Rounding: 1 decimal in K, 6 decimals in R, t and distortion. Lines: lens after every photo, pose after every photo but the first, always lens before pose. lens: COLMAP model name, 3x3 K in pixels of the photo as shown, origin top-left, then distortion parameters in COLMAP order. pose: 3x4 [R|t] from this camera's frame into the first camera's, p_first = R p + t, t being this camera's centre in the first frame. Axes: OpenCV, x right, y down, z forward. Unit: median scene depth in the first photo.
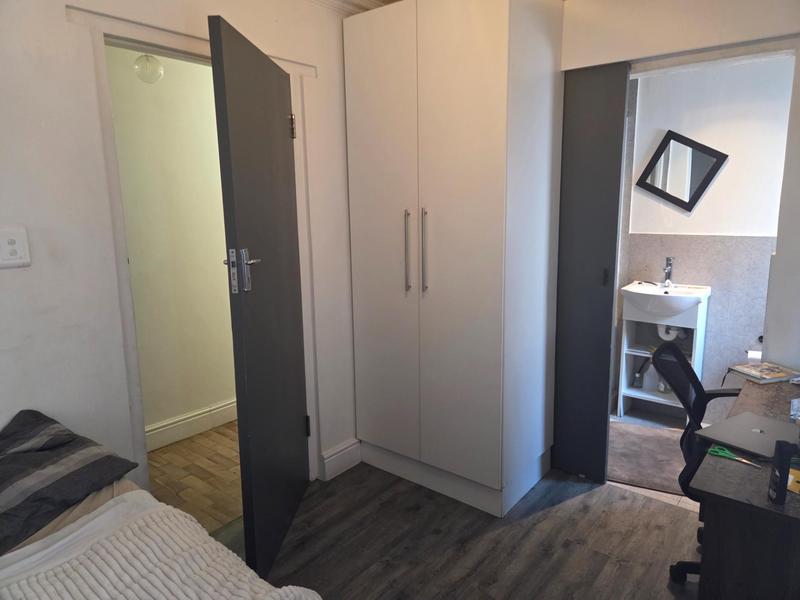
lens RADIAL K [[539.7, 0, 396.7], [0, 539.7, 295.4], [0, 0, 1]] dist [0.044848, -0.001441]
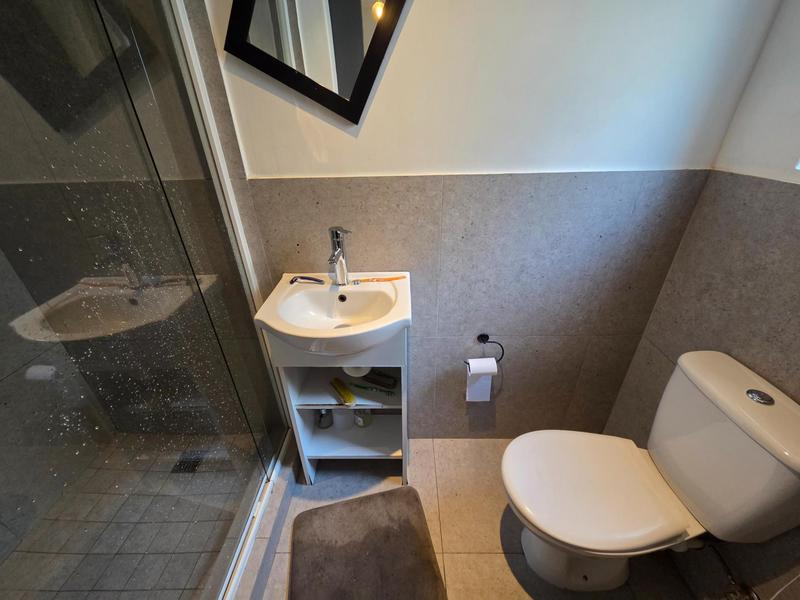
lens RADIAL K [[330.6, 0, 400.0], [0, 330.6, 300.0], [0, 0, 1]] dist [-0.000194, -0.000022]
pose [[0.793600, -0.299317, 0.529725, 0.372068], [0.114287, 0.928463, 0.353404, -0.108854], [-0.597610, -0.219921, 0.771037, 0.727859]]
